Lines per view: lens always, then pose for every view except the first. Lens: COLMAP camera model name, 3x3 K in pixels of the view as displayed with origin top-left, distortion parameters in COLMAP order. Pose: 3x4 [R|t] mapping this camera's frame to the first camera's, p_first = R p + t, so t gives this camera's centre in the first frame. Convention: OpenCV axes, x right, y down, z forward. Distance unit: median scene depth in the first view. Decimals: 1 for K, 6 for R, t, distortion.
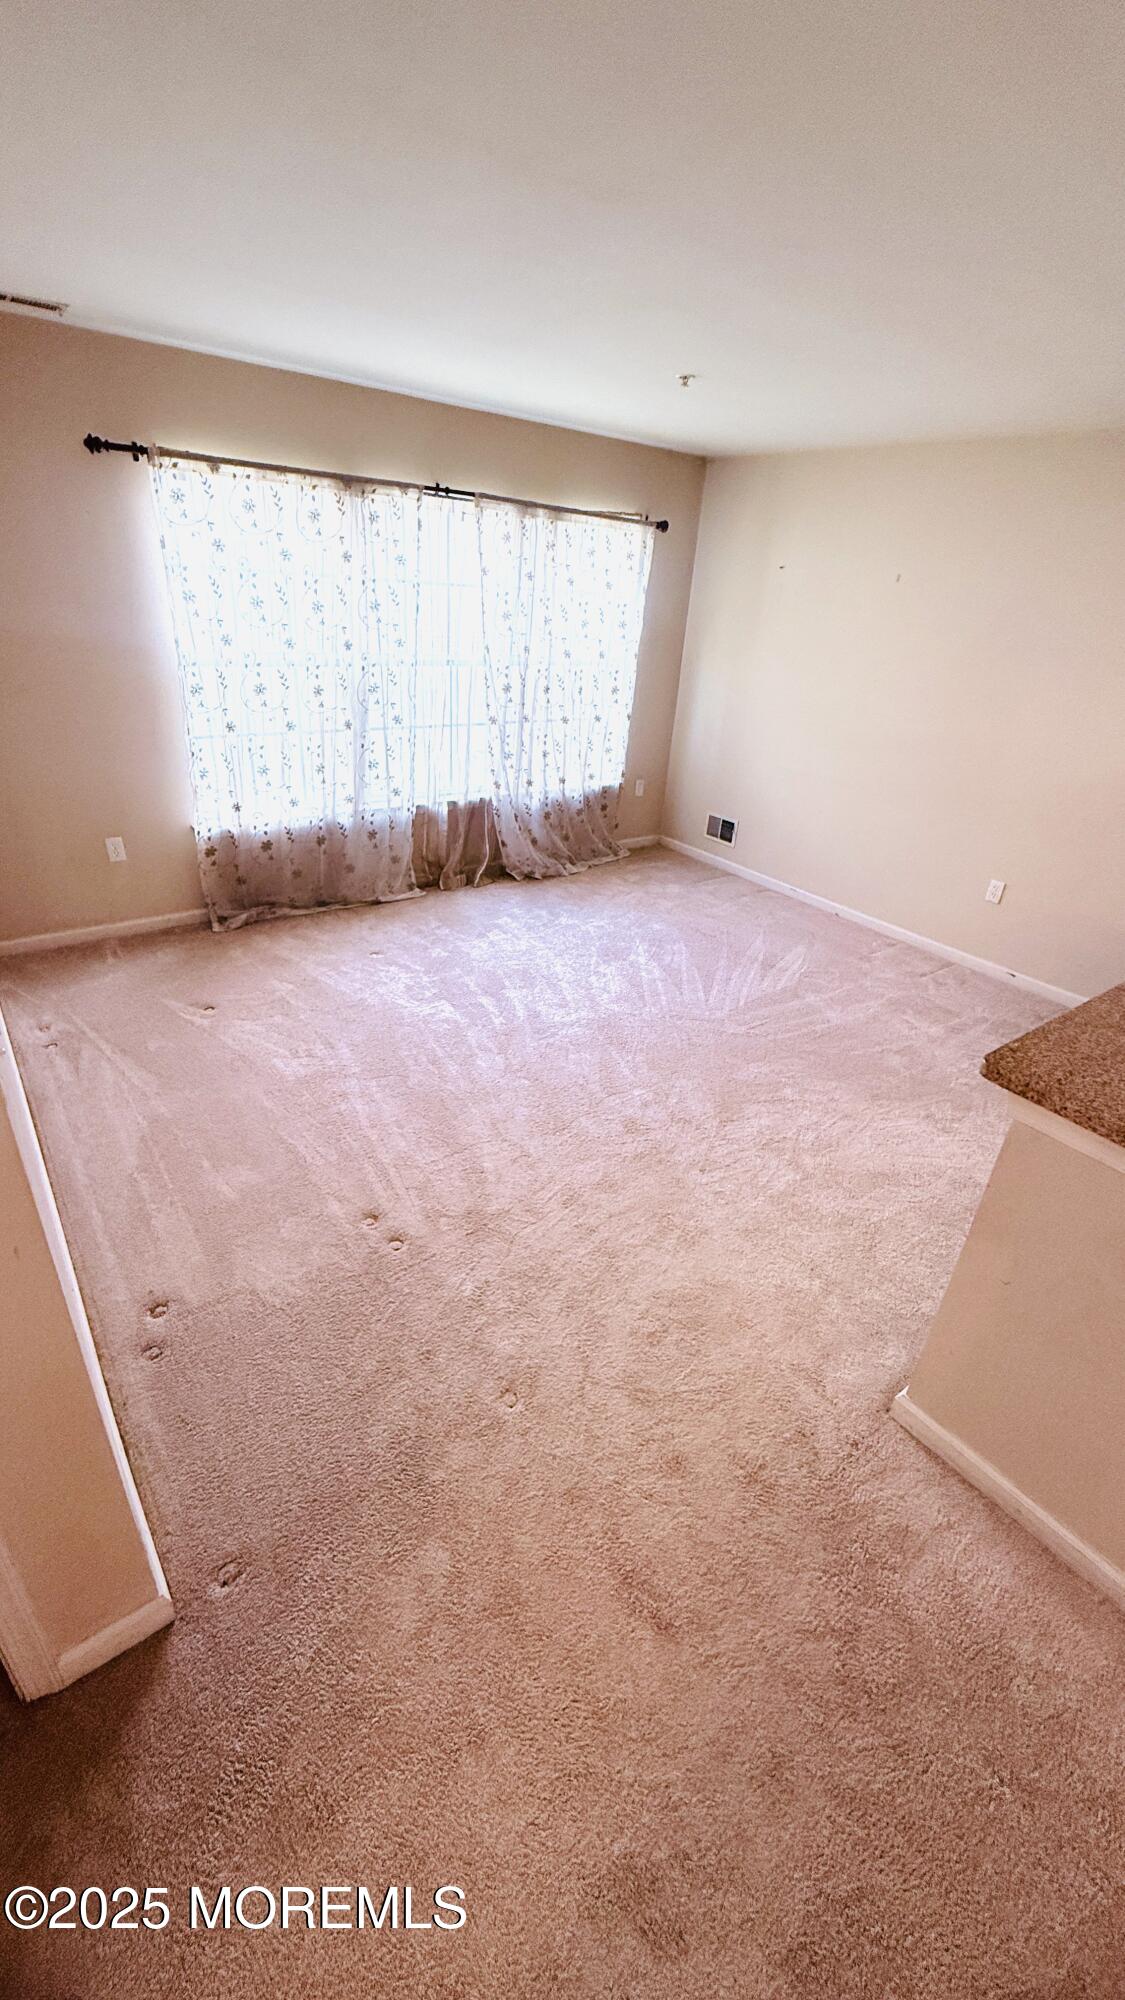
lens RADIAL K [[800.9, 0, 548.7], [0, 800.9, 989.1], [0, 0, 1]] dist [0.001433, -0.000315]
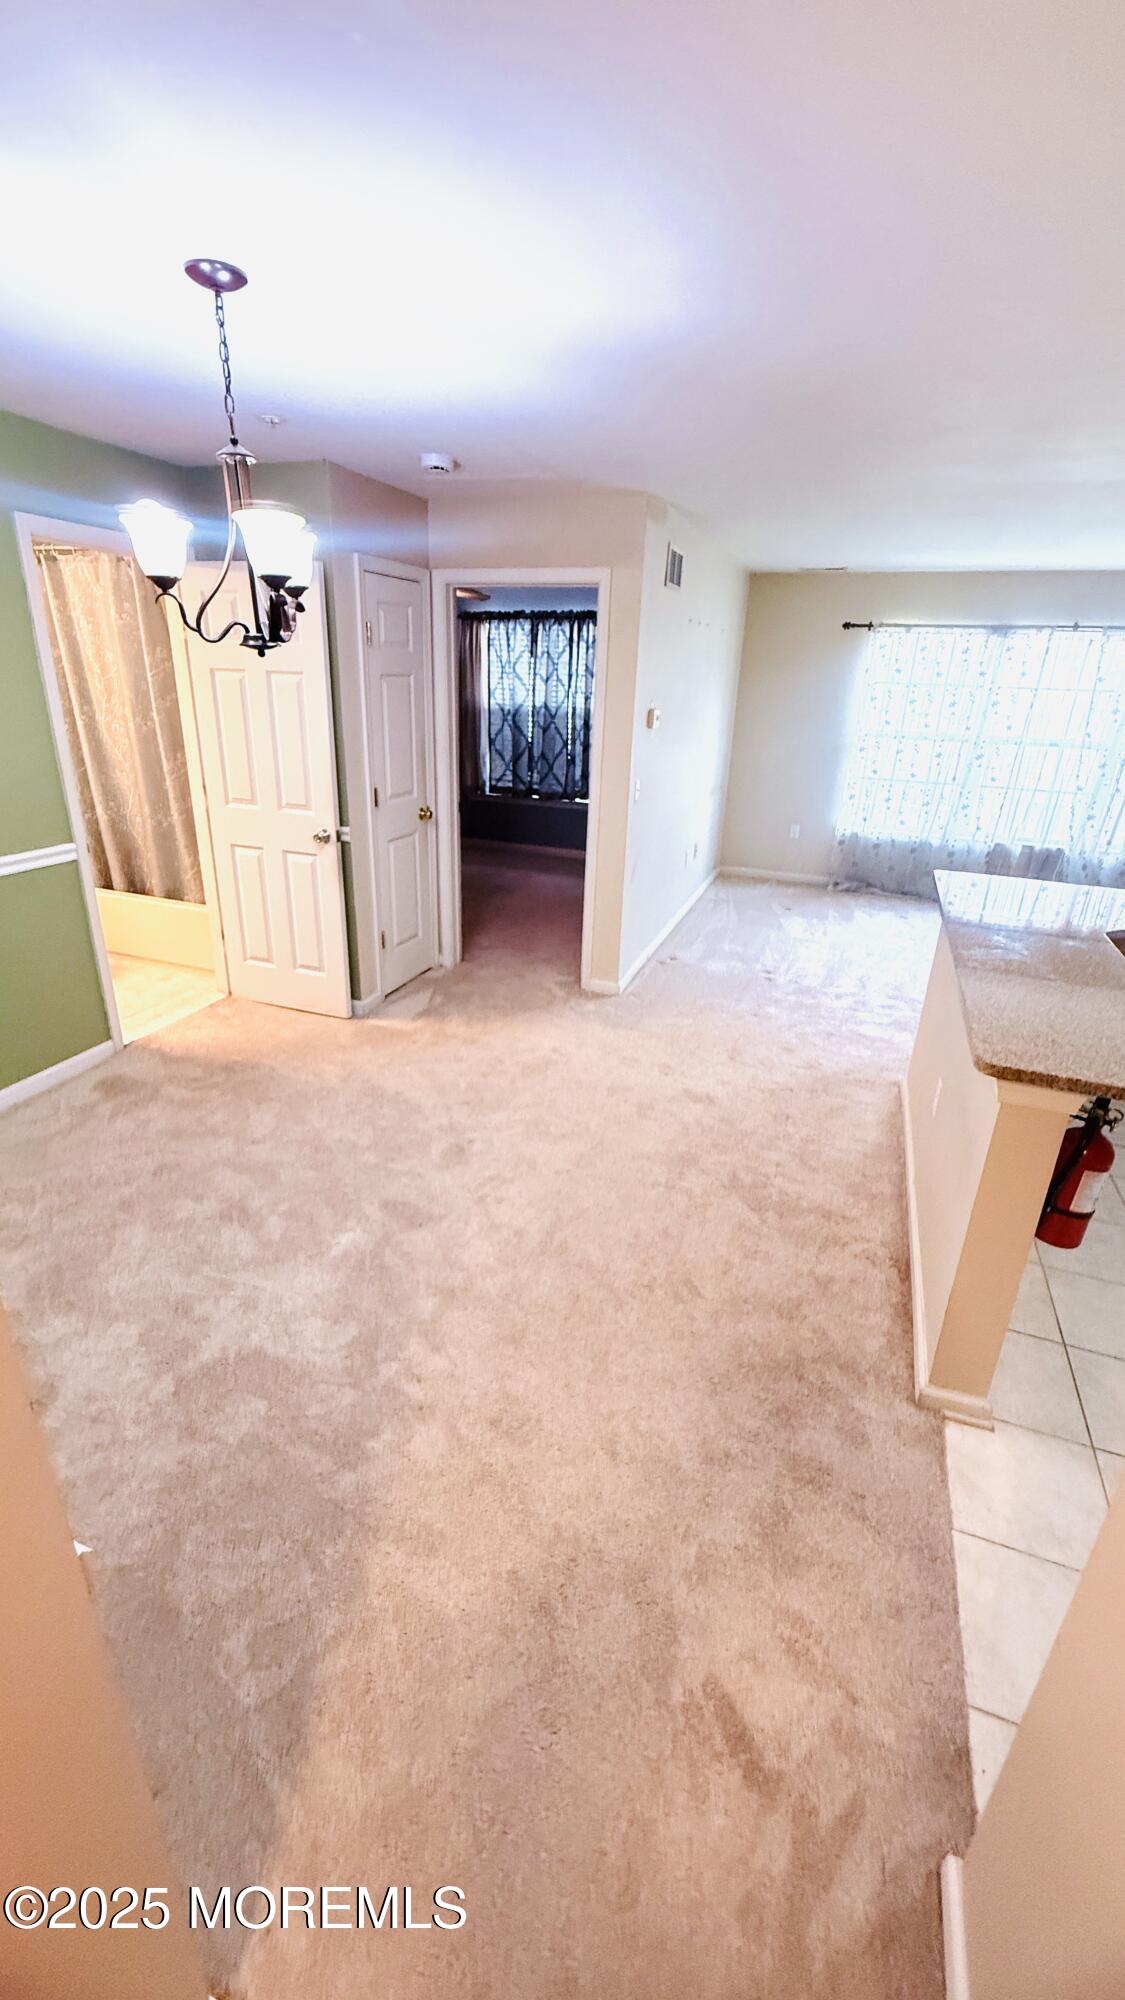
lens RADIAL K [[800.9, 0, 563.8], [0, 800.9, 1003.8], [0, 0, 1]] dist [0.001433, -0.000315]
pose [[0.537762, 0.276700, -0.796397, 0.731661], [-0.380604, 0.922553, 0.063531, 0.268997], [0.752298, 0.268947, 0.601427, -0.387891]]
